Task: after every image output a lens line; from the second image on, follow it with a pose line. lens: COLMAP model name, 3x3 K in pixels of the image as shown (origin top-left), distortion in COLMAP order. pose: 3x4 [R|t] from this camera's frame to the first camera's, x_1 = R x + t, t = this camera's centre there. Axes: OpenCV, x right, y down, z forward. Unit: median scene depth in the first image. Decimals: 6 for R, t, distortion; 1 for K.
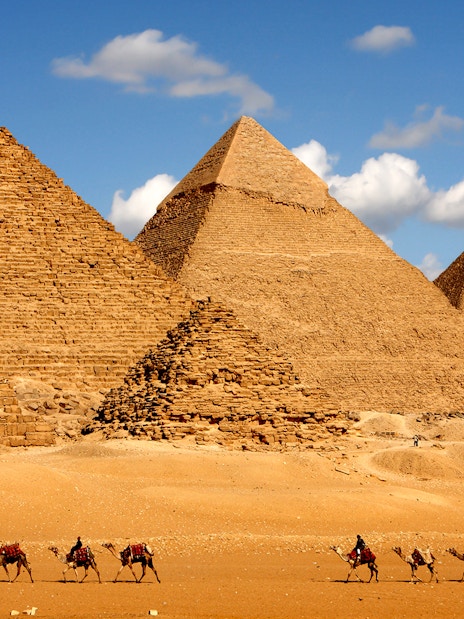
lens RADIAL K [[2040.2, 0, 232.0], [0, 2040.2, 309.5], [0, 0, 1]] dist [0.099685, 0.029701]
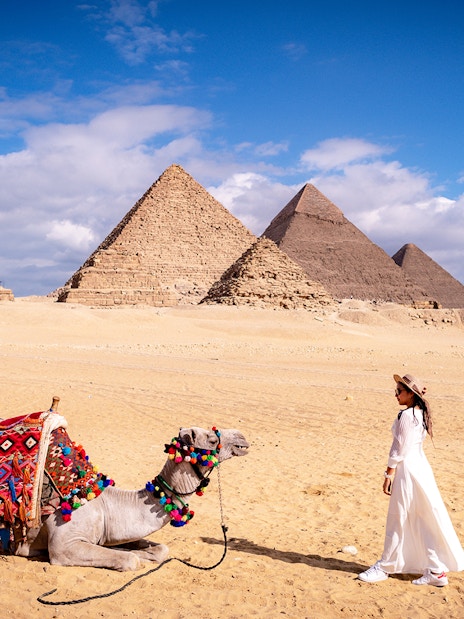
lens RADIAL K [[771.1, 0, 232.0], [0, 771.1, 309.5], [0, 0, 1]] dist [0.012243, 0.002876]
pose [[0.994064, 0.016699, -0.107504, 0.035459], [-0.012157, 0.999011, 0.042770, 0.028816], [0.108112, -0.041210, 0.993284, 0.211848]]
